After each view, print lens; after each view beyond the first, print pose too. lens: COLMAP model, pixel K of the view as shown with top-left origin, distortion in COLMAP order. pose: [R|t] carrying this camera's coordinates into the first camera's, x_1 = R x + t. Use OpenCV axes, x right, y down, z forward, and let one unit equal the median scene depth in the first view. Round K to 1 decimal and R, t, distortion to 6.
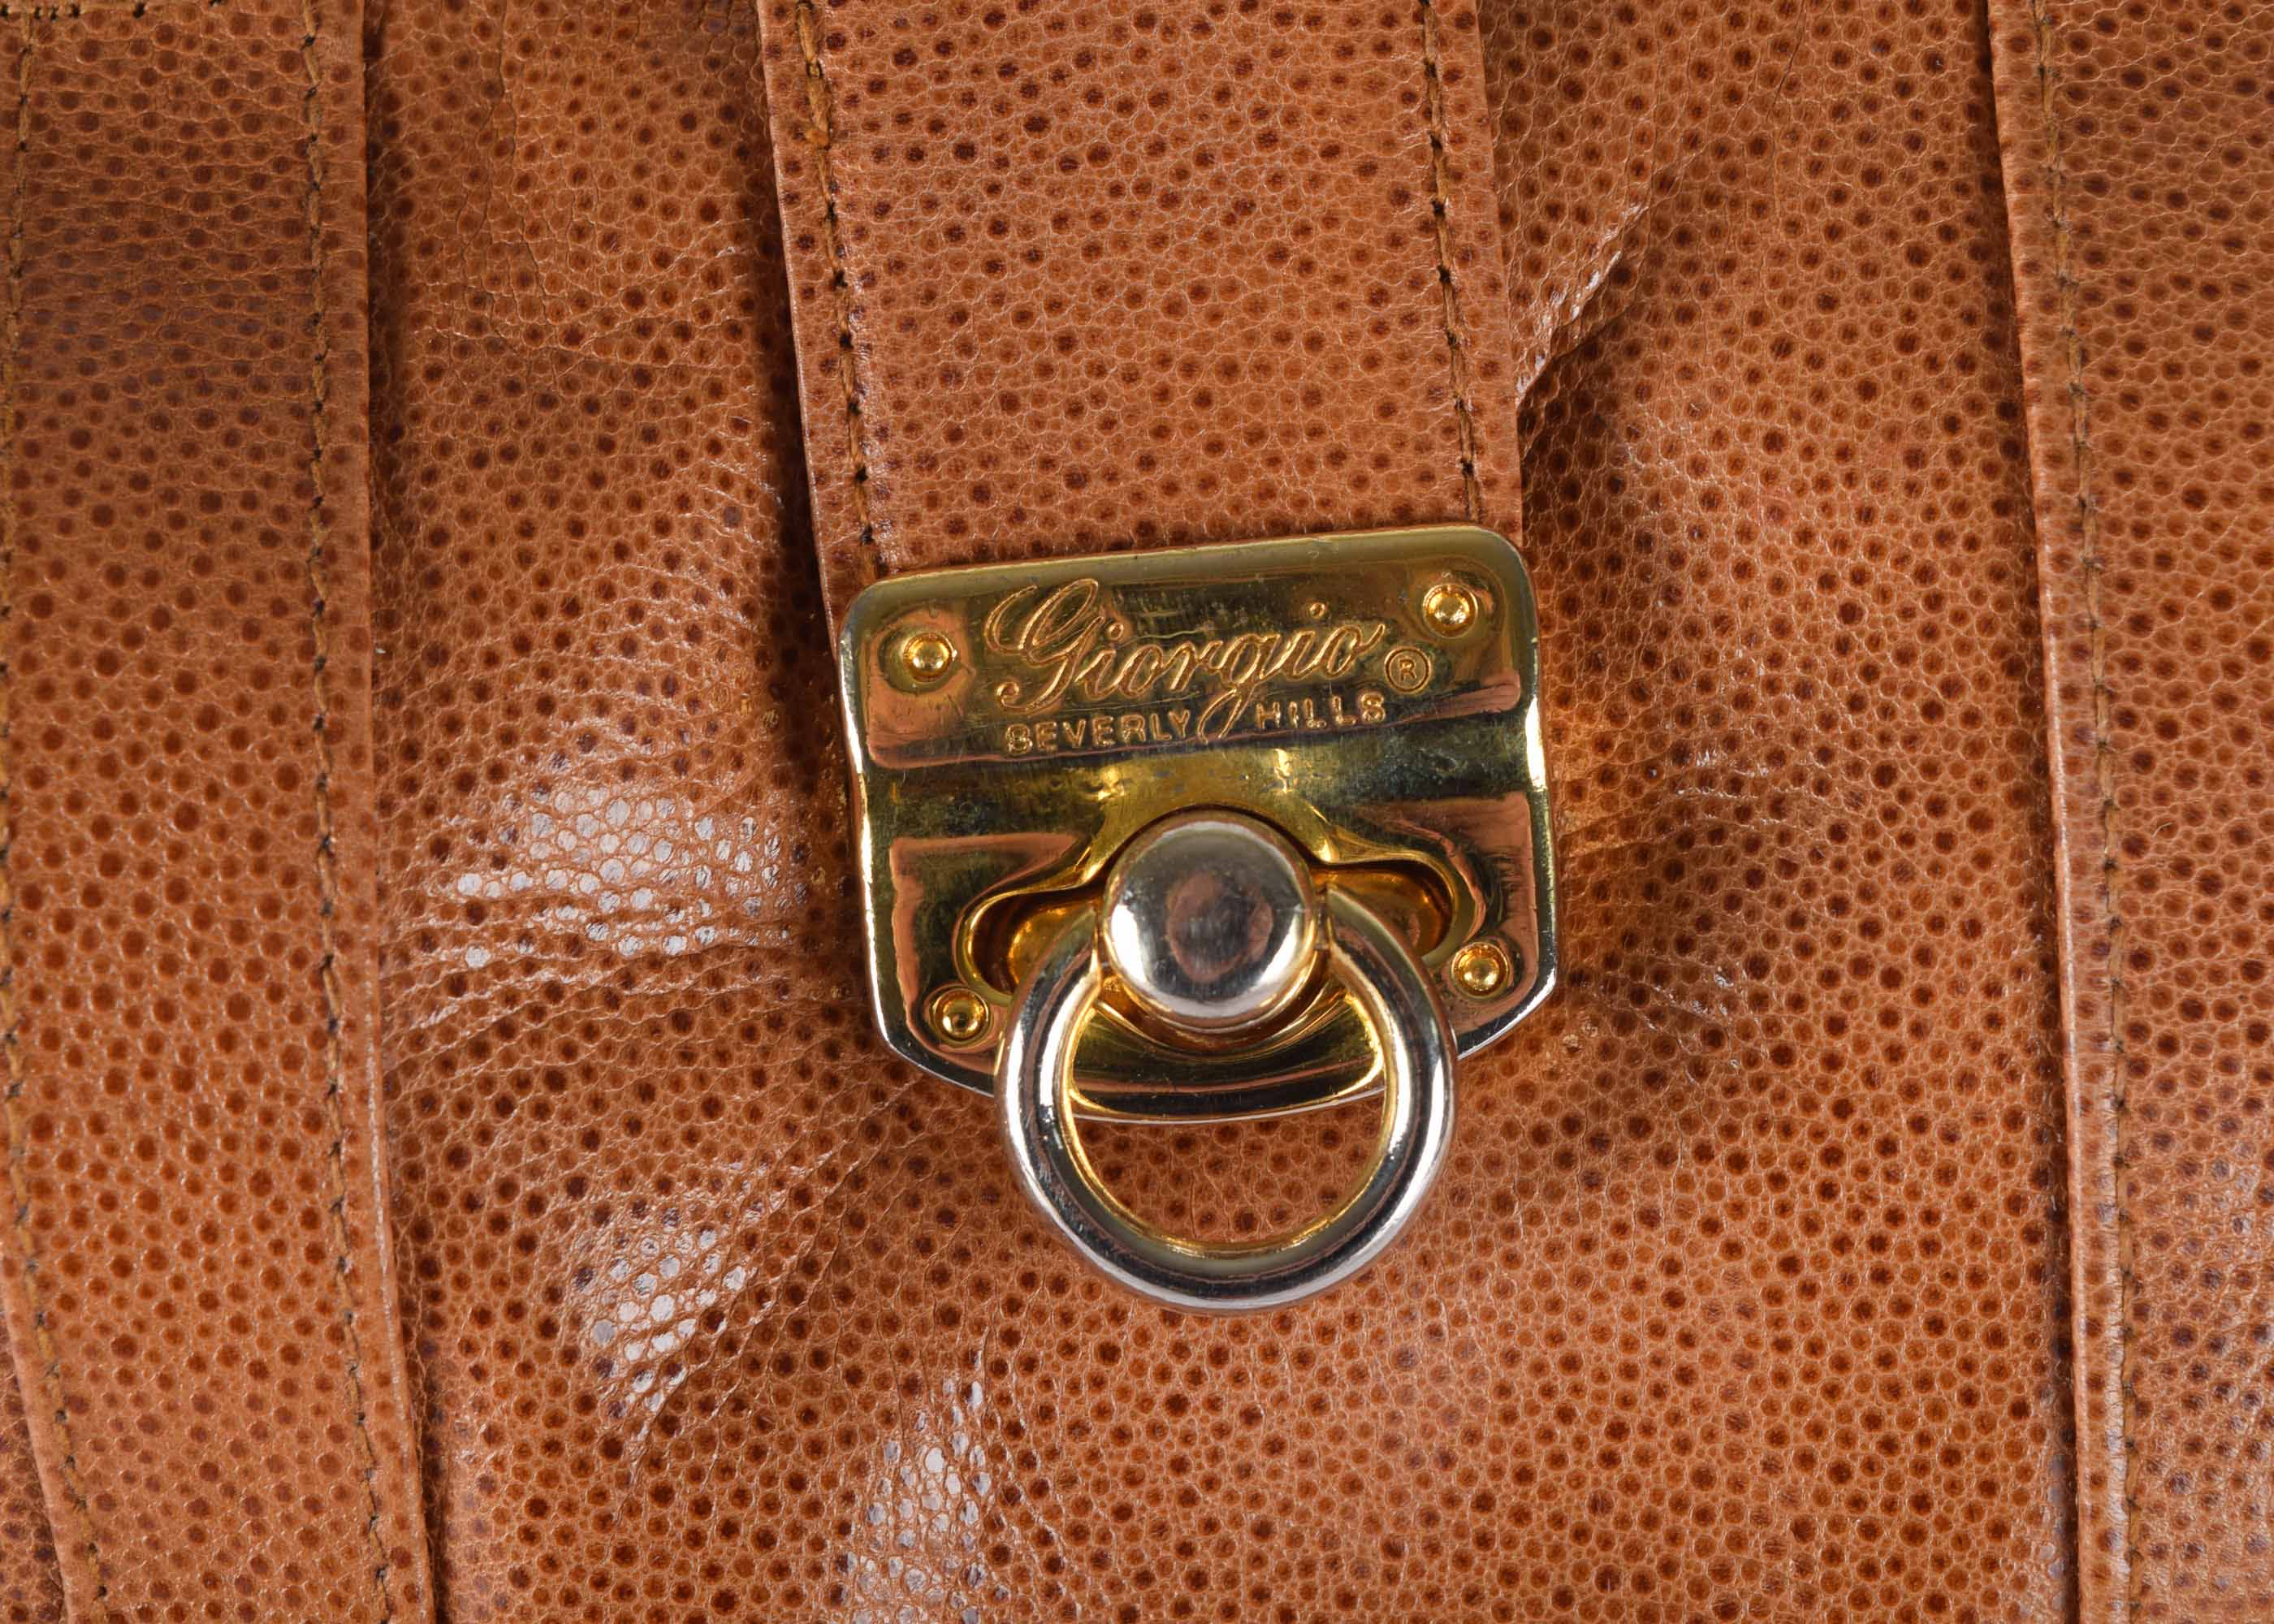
lens RADIAL K [[5279.1, 0, 1114.6], [0, 5279.1, 818.1], [0, 0, 1]] dist [0.057413, 0.000000]
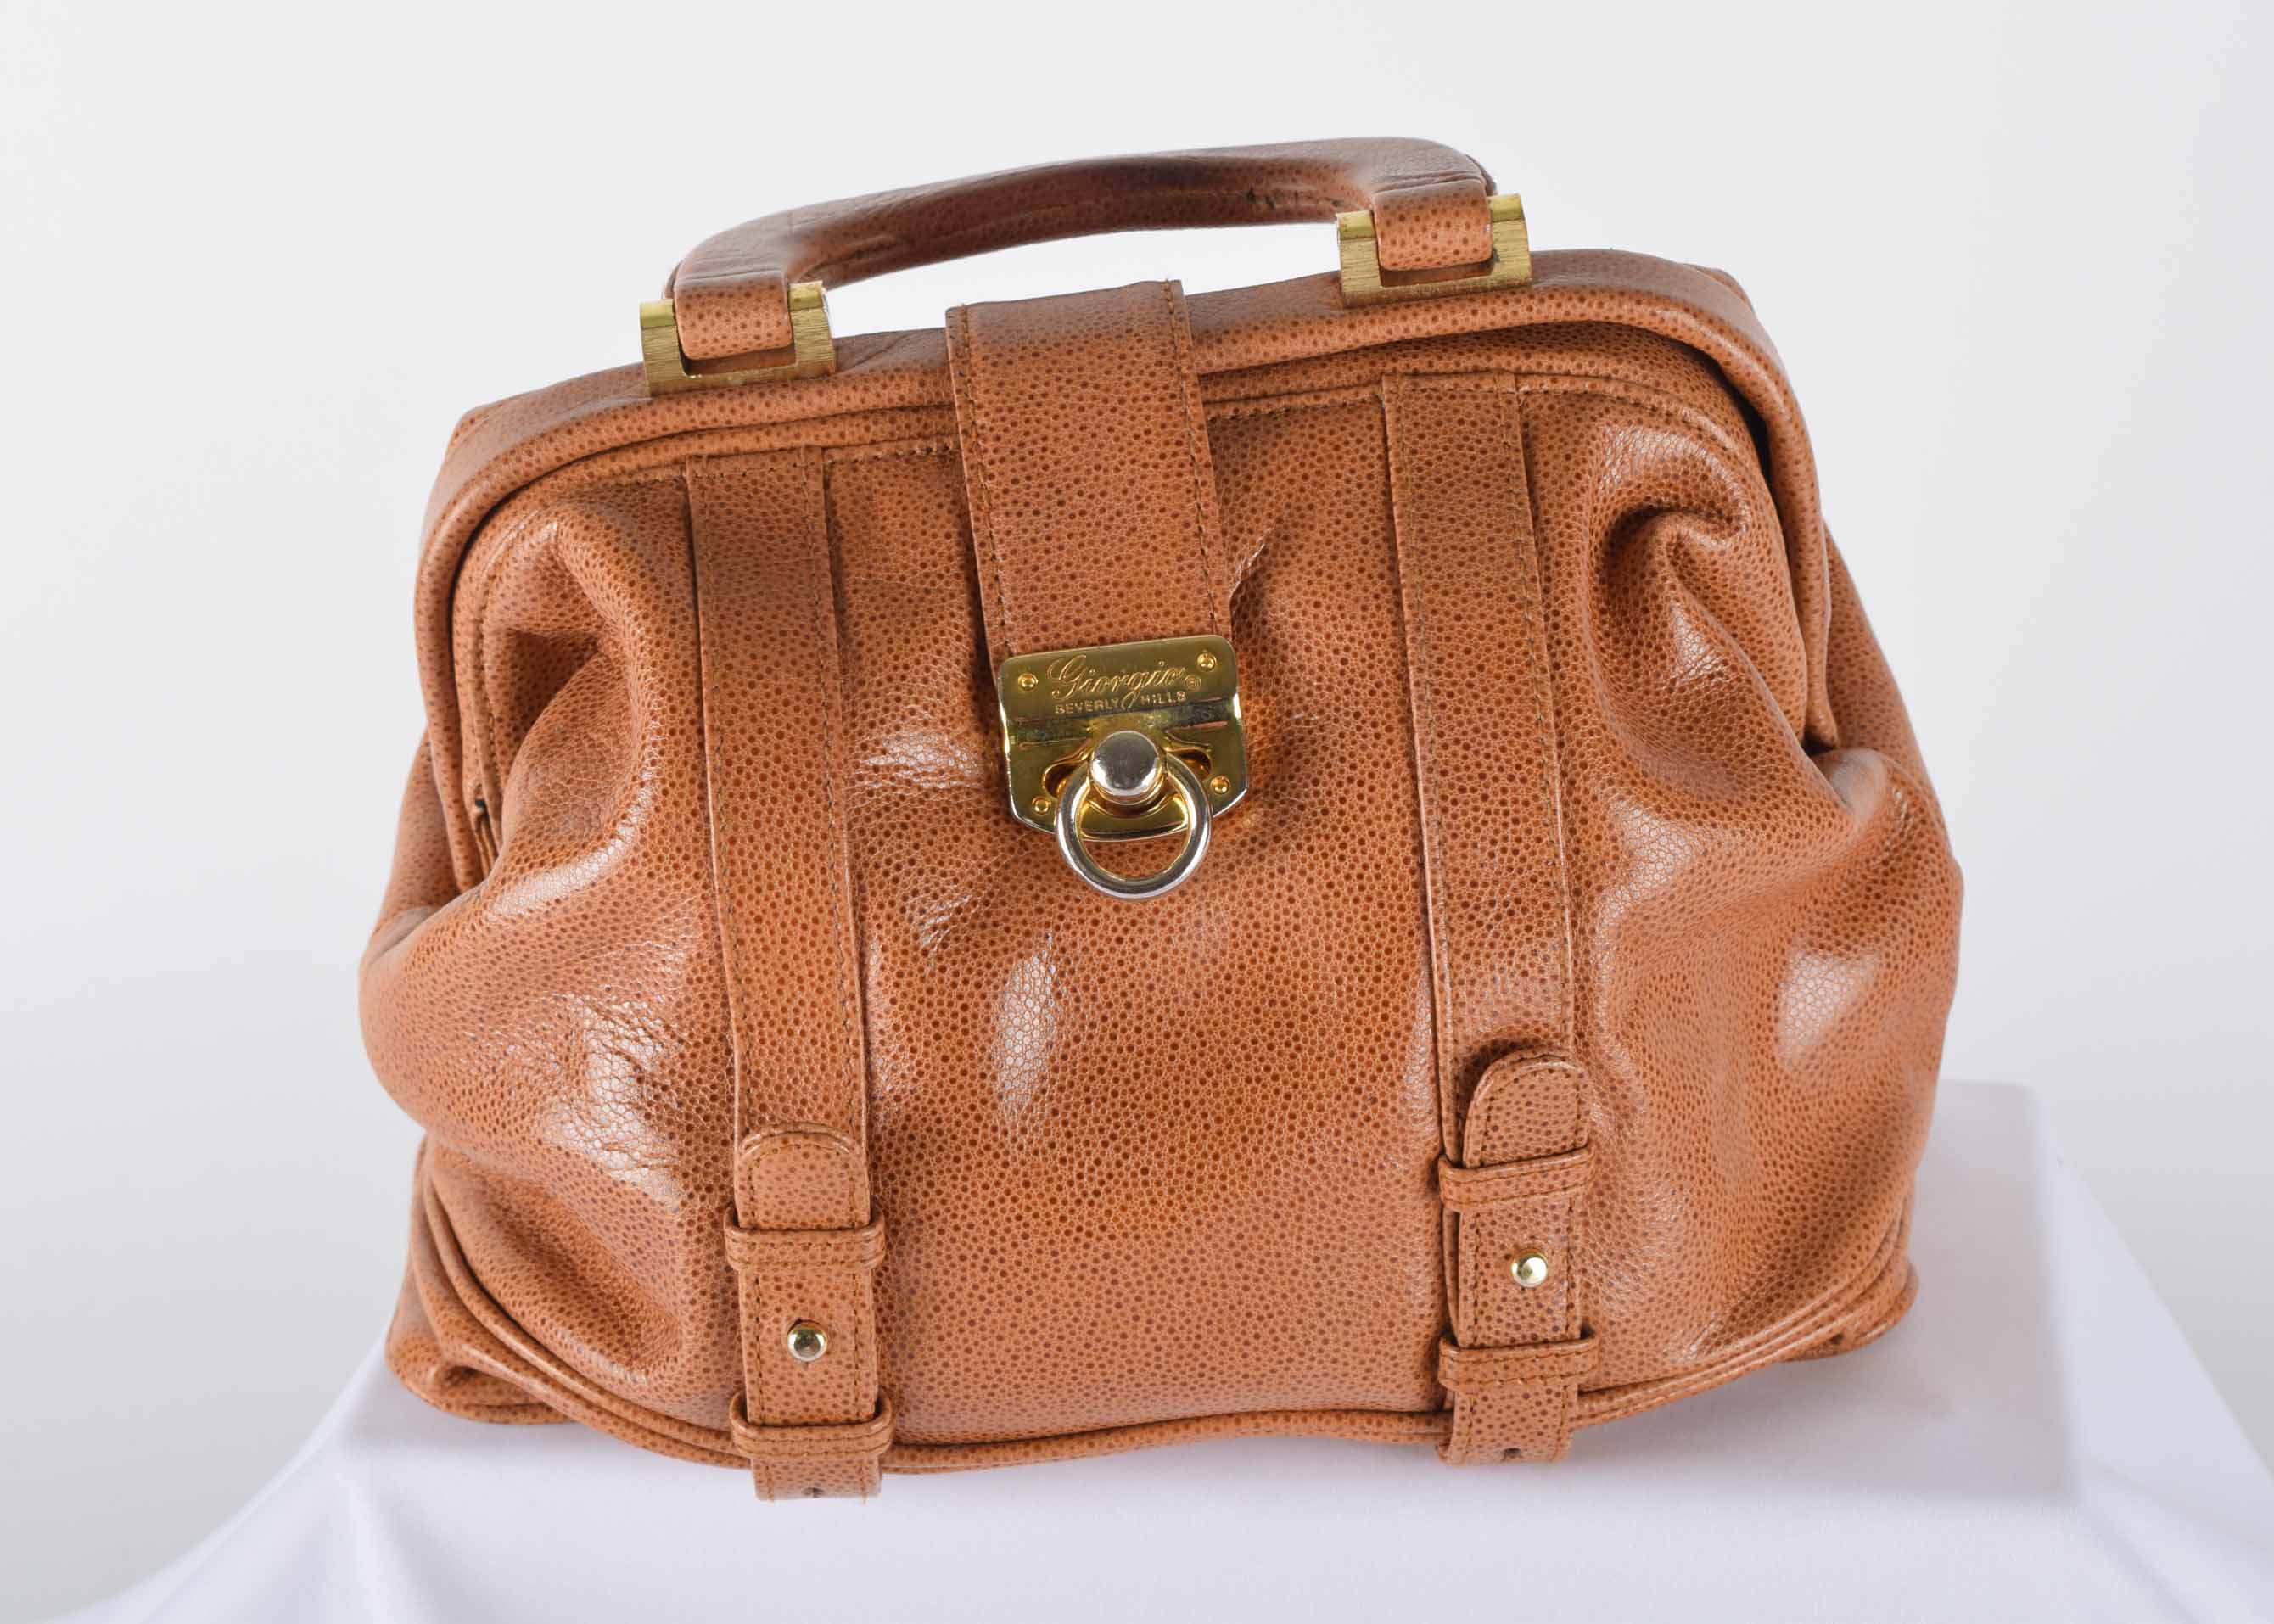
lens RADIAL K [[4663.2, 0, 1146.6], [0, 4663.2, 811.0], [0, 0, 1]] dist [0.043979, 0.000000]
pose [[0.999609, -0.021975, 0.017275, -0.015866], [0.023912, 0.992323, -0.121343, 0.350412], [-0.014476, 0.121709, 0.992460, -1.530937]]
